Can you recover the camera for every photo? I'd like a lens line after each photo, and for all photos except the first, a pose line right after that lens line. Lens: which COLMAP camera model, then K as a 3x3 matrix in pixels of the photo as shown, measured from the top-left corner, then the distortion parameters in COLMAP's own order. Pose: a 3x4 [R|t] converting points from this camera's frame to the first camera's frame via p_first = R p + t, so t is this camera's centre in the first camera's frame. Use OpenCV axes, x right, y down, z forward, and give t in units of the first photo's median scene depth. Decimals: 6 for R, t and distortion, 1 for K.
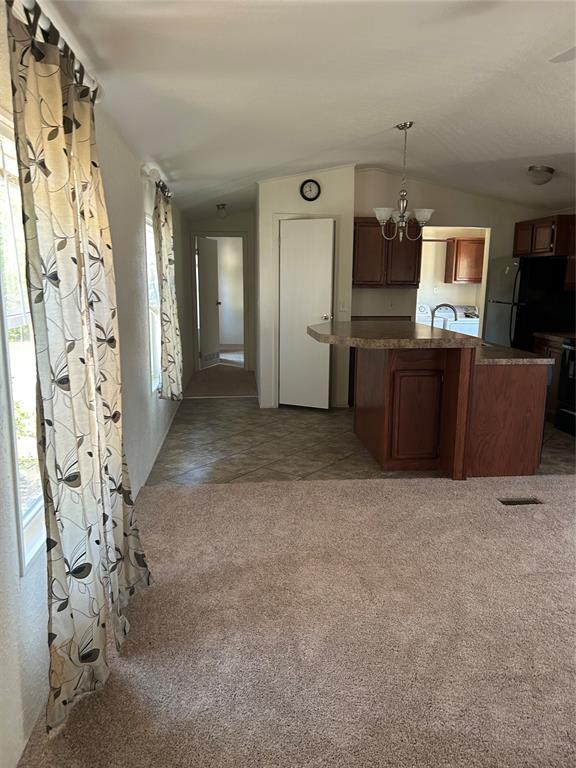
lens RADIAL K [[578.2, 0, 291.2], [0, 578.2, 383.8], [0, 0, 1]] dist [0.067917, -0.086538]
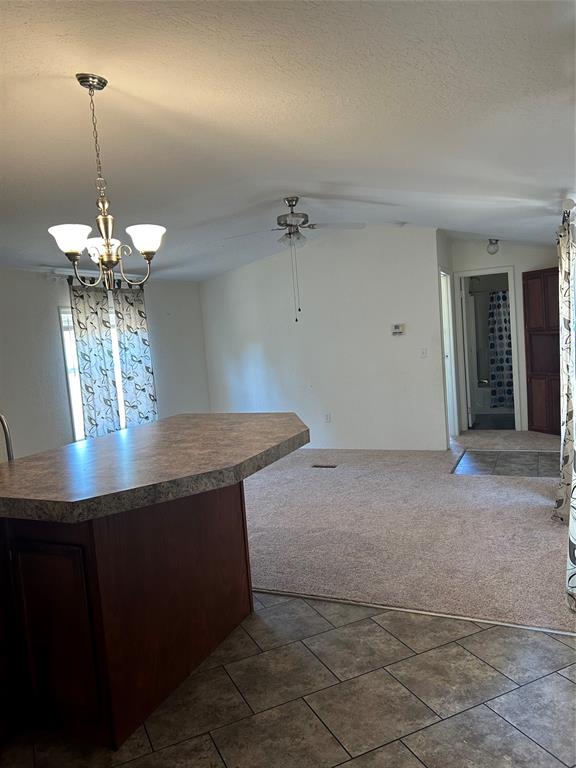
lens RADIAL K [[586.2, 0, 288.0], [0, 586.2, 384.0], [0, 0, 1]] dist [0.018627, -0.001528]
pose [[-0.869820, 0.008153, 0.493301, -0.237633], [0.150722, 0.956455, 0.249954, -0.290881], [-0.469782, 0.291766, -0.833173, 1.500208]]
